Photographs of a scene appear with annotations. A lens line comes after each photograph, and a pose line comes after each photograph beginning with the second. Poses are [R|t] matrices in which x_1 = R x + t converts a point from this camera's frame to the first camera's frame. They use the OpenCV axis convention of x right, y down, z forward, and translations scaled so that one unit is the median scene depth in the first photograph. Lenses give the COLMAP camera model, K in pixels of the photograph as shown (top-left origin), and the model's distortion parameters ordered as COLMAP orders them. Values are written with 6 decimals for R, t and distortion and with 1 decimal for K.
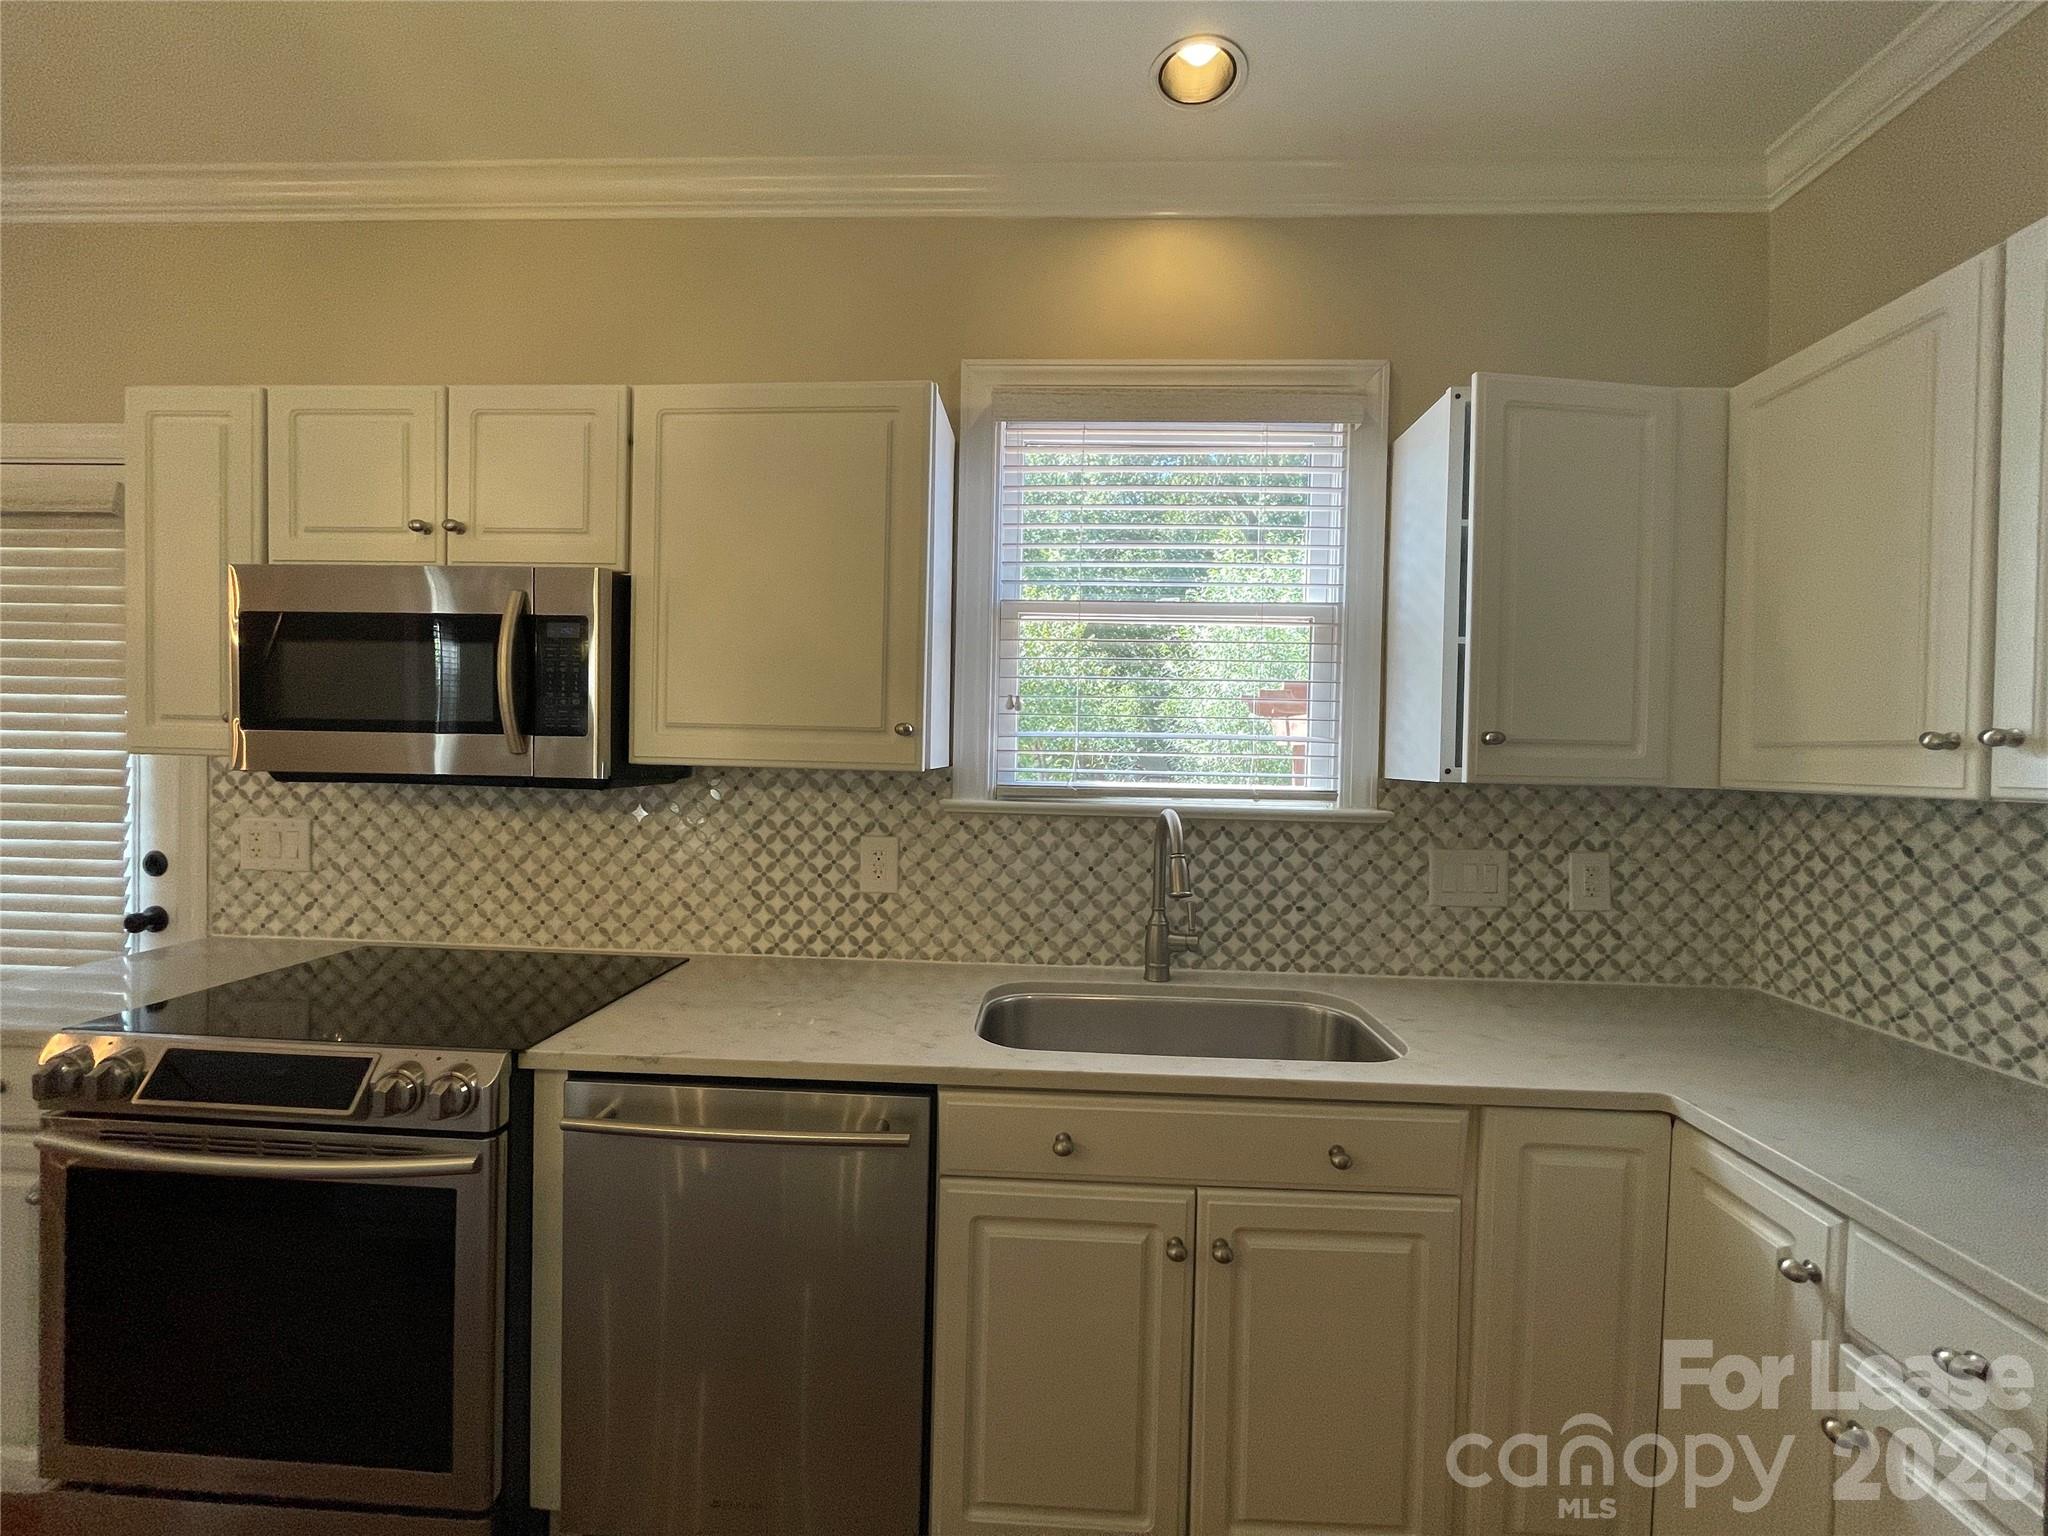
lens RADIAL K [[826.5, 0, 1029.2], [0, 826.5, 766.8], [0, 0, 1]] dist [-0.002929, -0.000298]
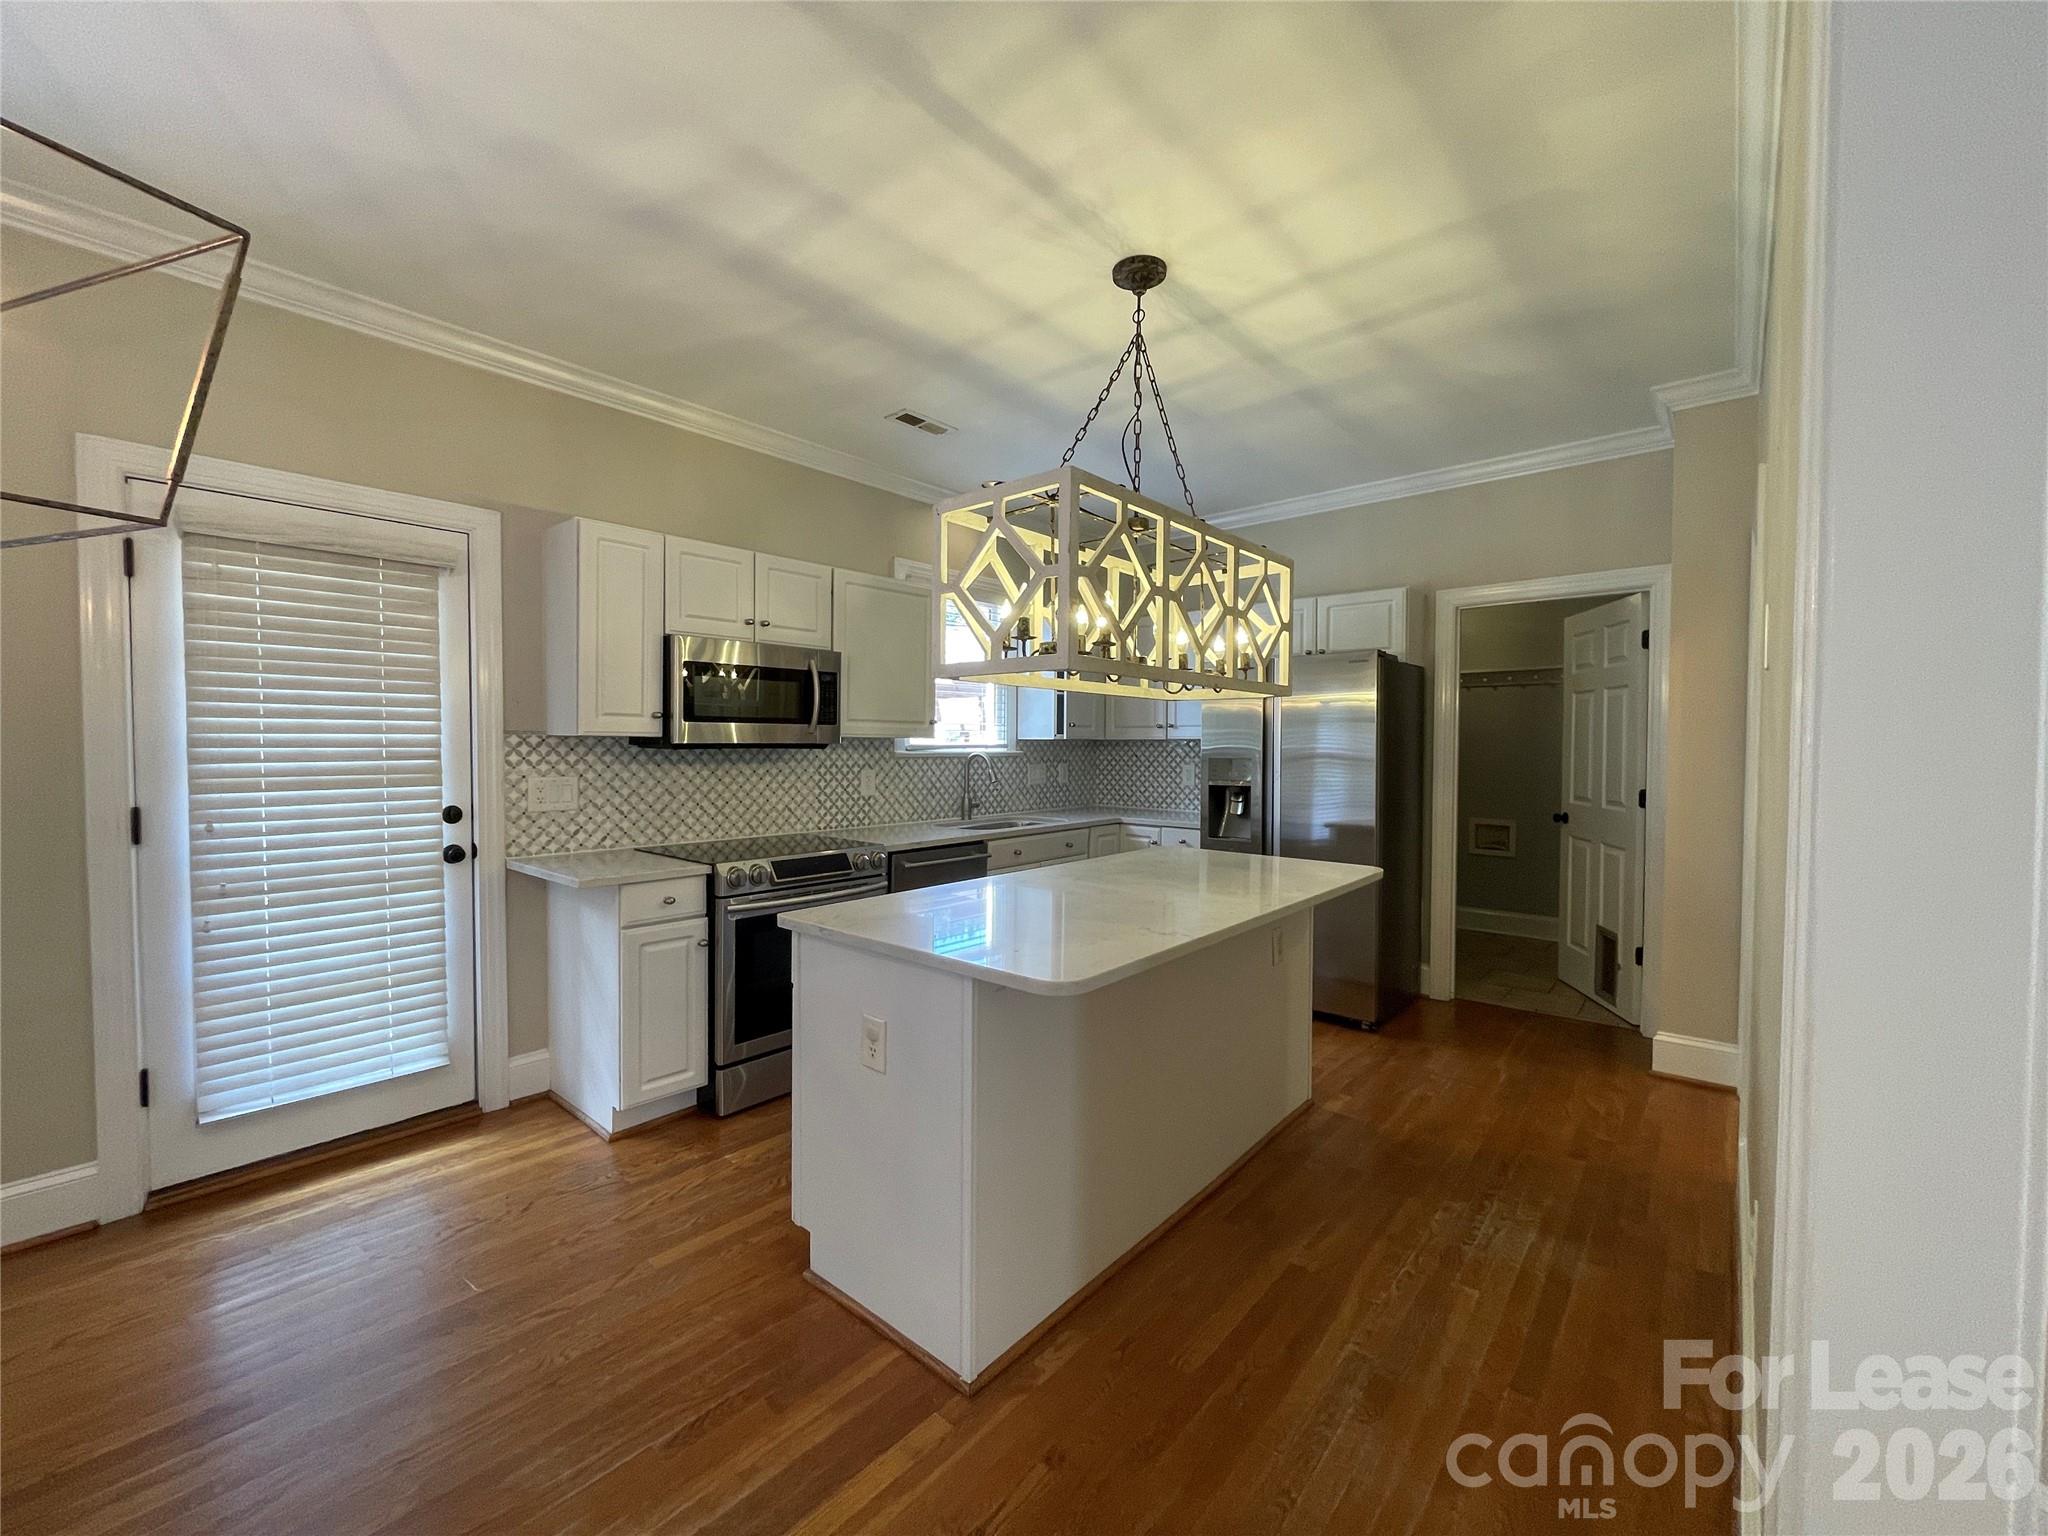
lens RADIAL K [[826.5, 0, 1024.6], [0, 826.5, 764.5], [0, 0, 1]] dist [-0.002929, -0.000298]
pose [[0.619208, -0.040458, 0.784184, -1.610571], [0.019180, 0.999153, 0.036404, -0.000901], [-0.784993, -0.007502, 0.619460, -0.665265]]
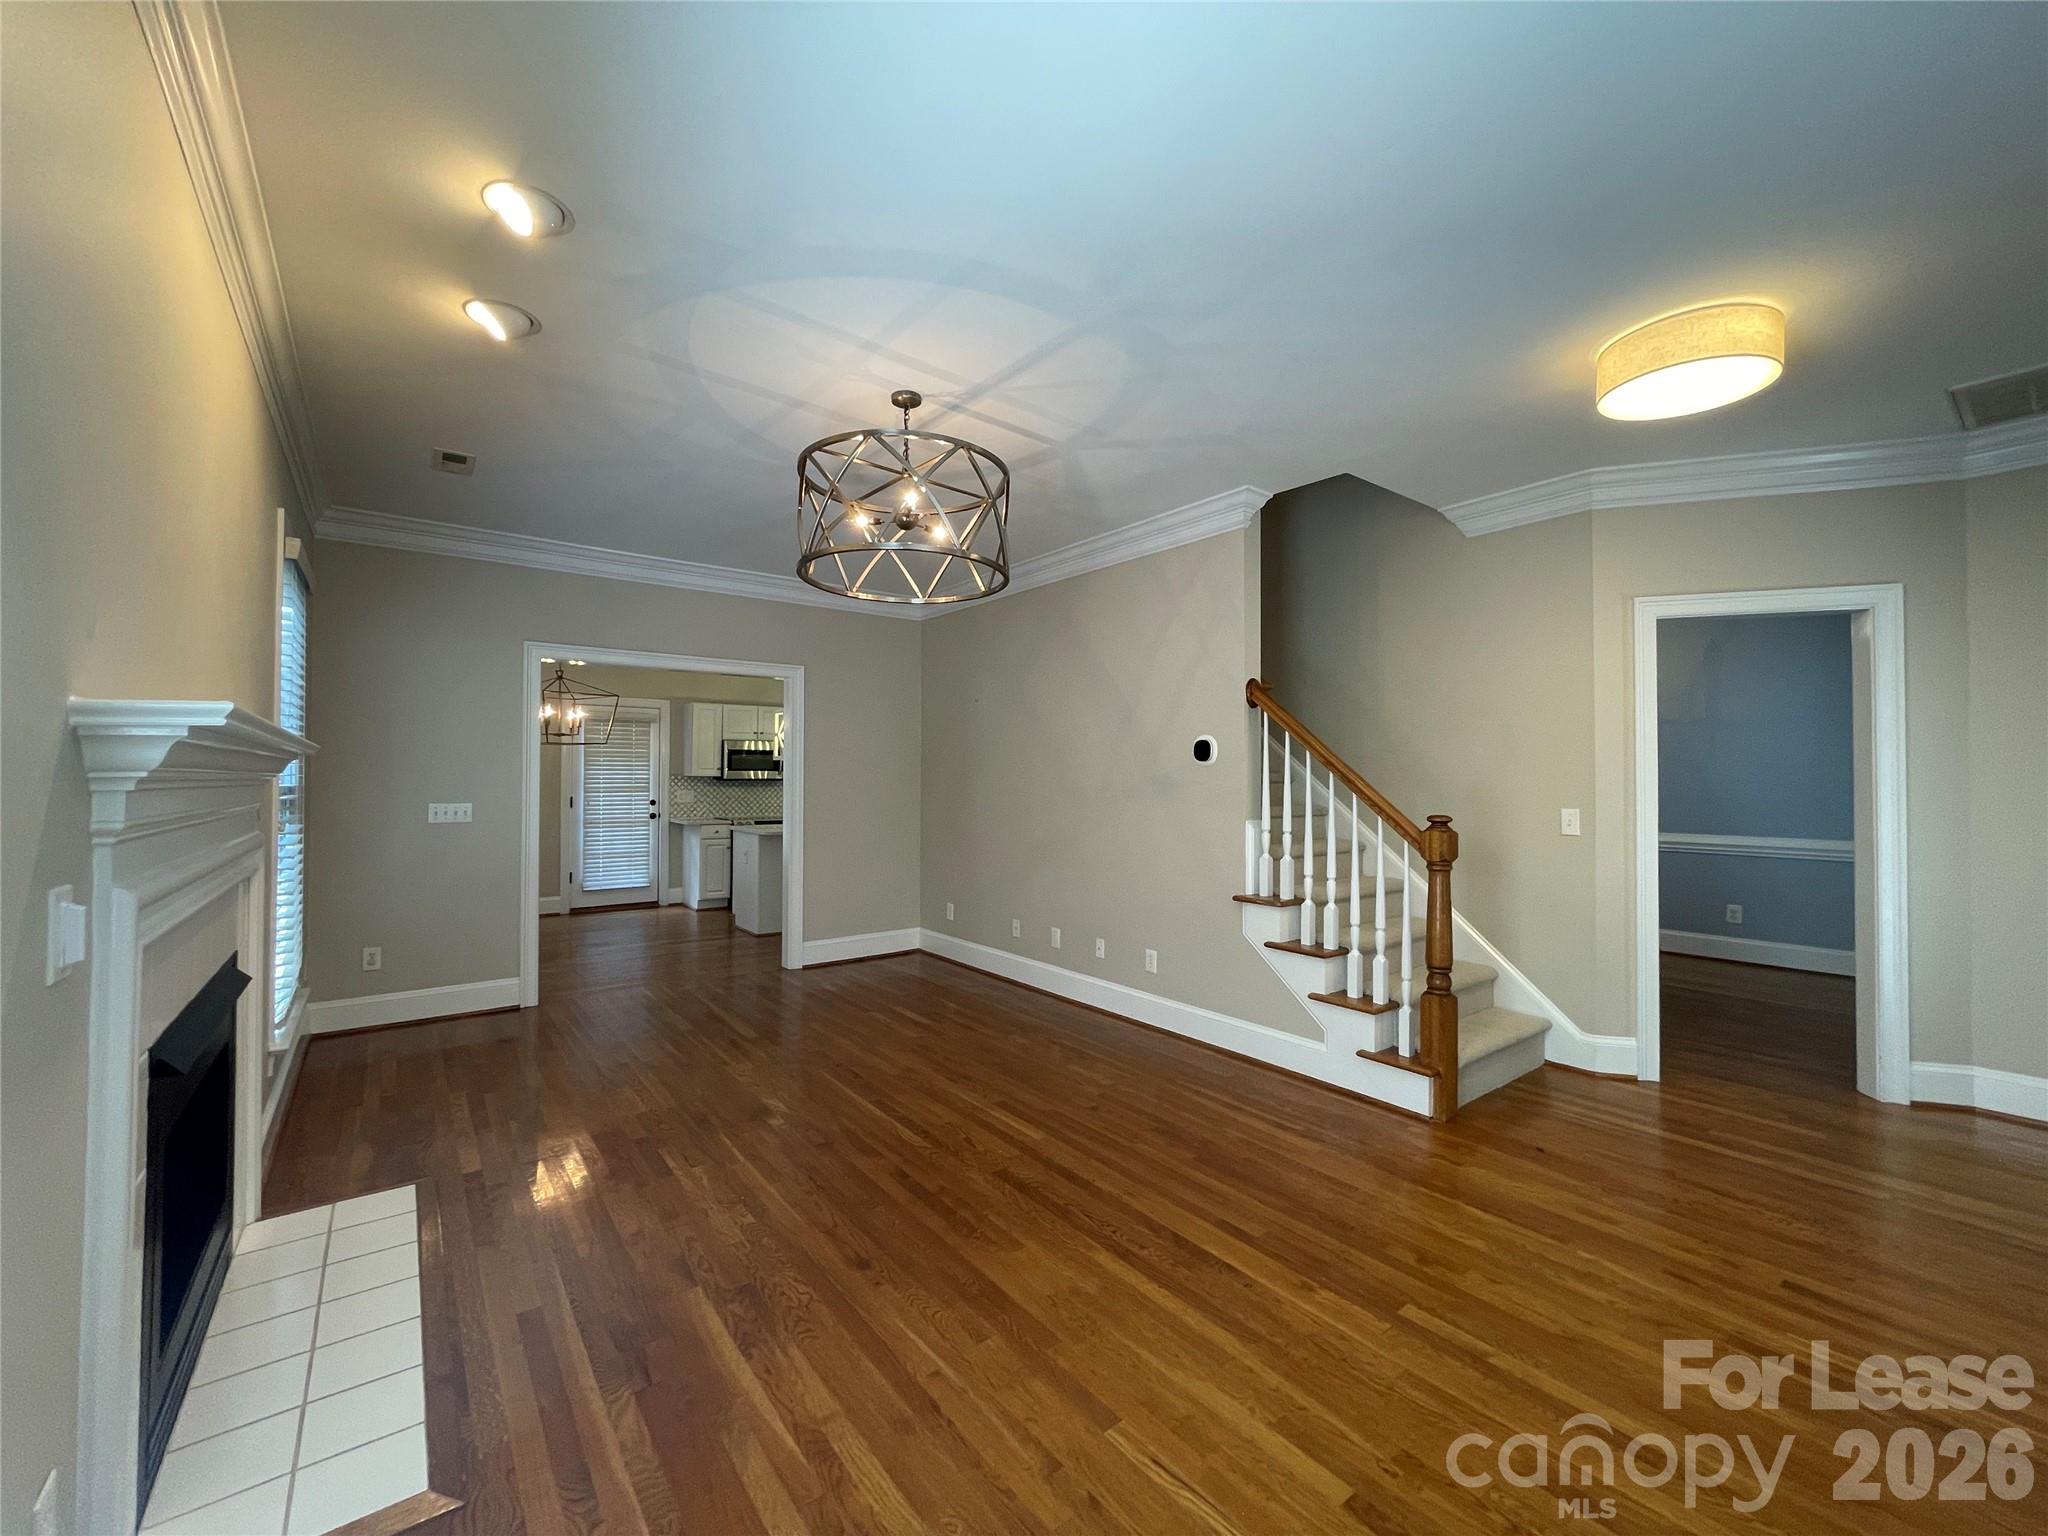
lens RADIAL K [[826.5, 0, 1025.4], [0, 826.5, 767.9], [0, 0, 1]] dist [-0.002929, -0.000298]
pose [[0.765833, -0.010045, 0.642961, -2.390819], [0.020855, 0.999740, -0.009221, 0.019964], [-0.642701, 0.020471, 0.765843, -3.570721]]
